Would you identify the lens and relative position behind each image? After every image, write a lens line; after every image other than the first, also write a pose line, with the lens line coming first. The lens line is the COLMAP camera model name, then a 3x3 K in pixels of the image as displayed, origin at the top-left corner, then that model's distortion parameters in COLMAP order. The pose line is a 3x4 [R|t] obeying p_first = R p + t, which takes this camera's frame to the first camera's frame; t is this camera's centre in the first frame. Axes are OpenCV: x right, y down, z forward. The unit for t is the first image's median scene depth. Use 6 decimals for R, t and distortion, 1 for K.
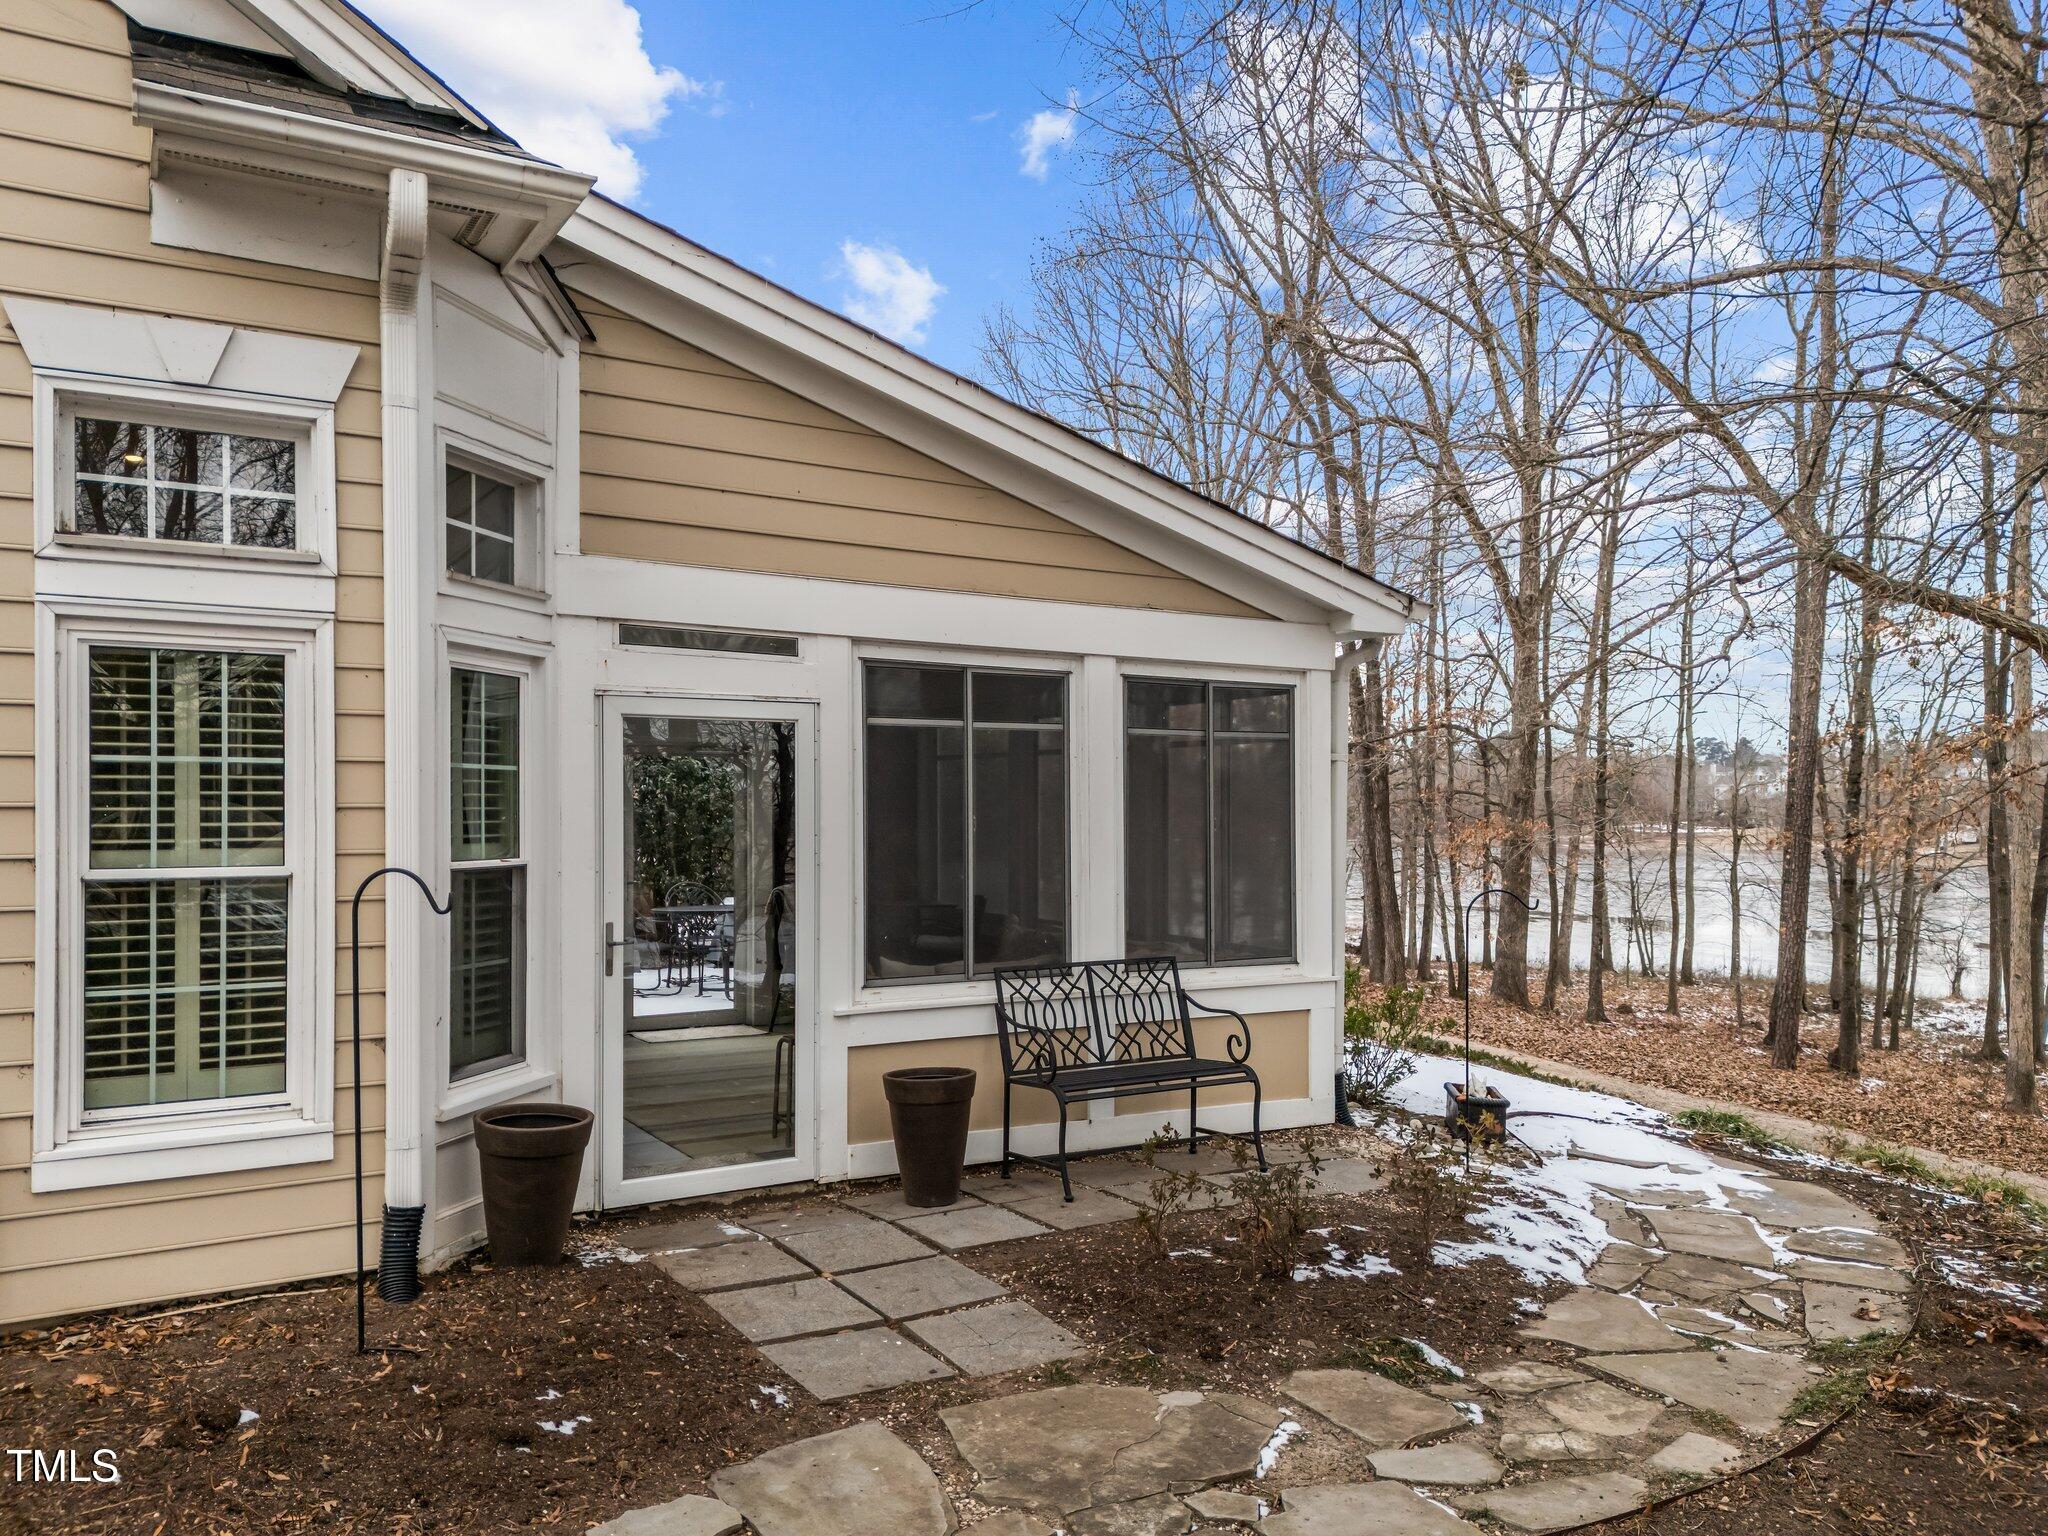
lens RADIAL K [[1590.4, 0, 1024.0], [0, 1590.4, 768.0], [0, 0, 1]] dist [-0.002801, -0.001620]
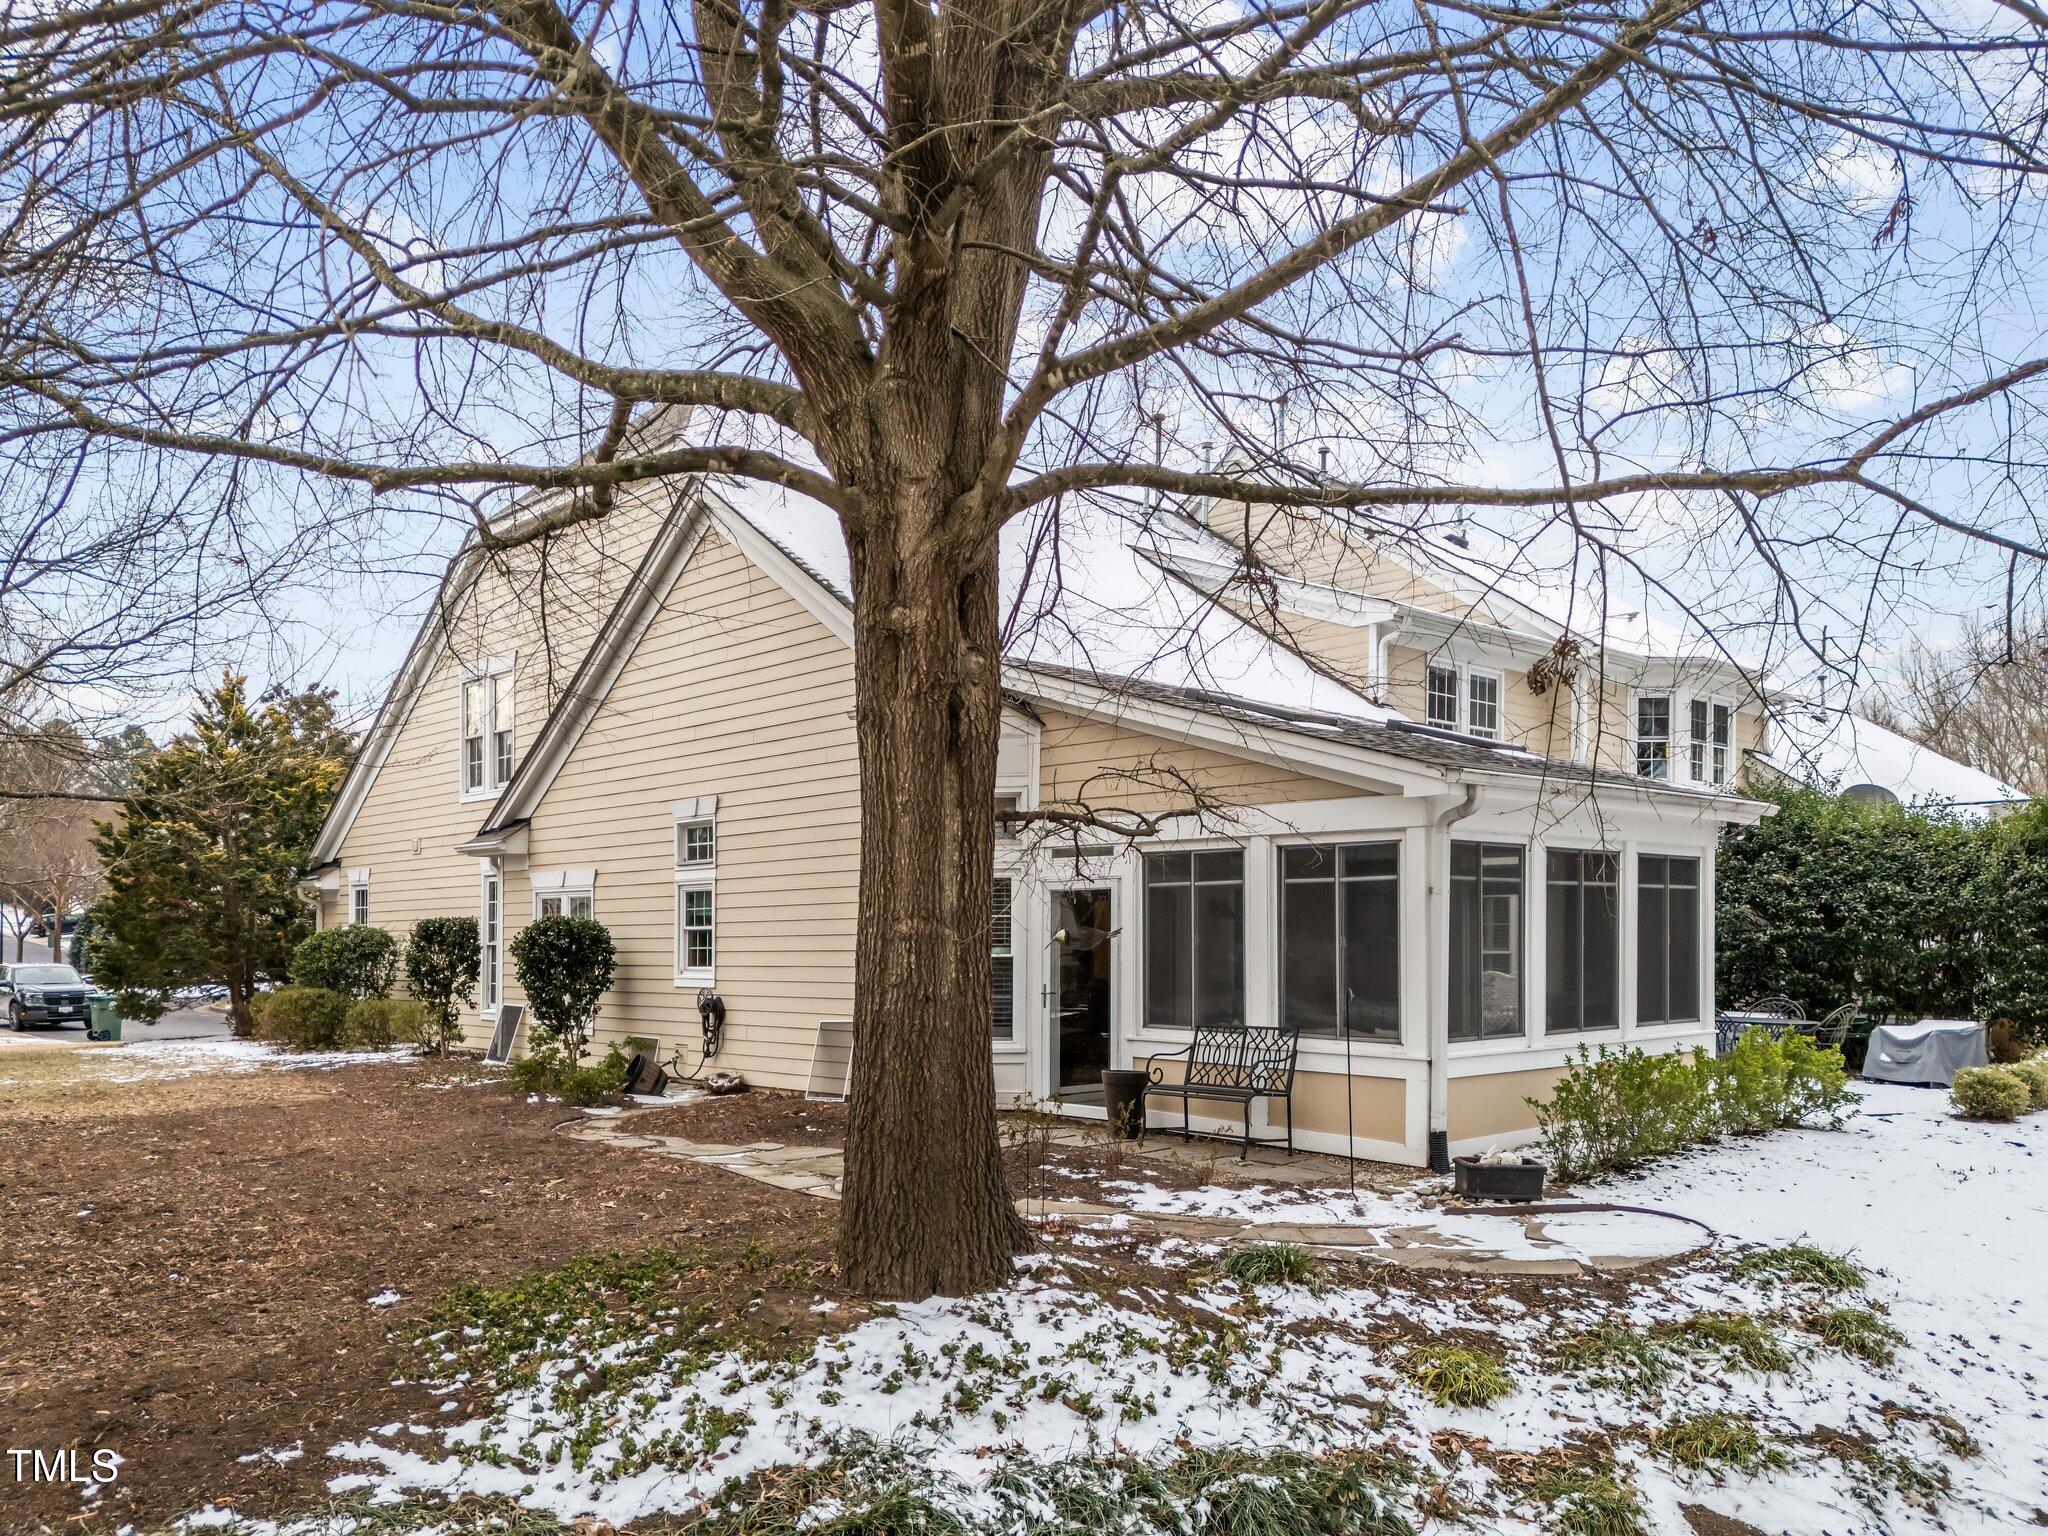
lens RADIAL K [[1494.5, 0, 1019.1], [0, 1494.5, 758.0], [0, 0, 1]] dist [0.097033, -0.114390]
pose [[0.235711, -0.130415, -0.963033, 1.500767], [0.008081, 0.991184, -0.132249, 0.051028], [0.971790, 0.023391, 0.234687, 0.399522]]
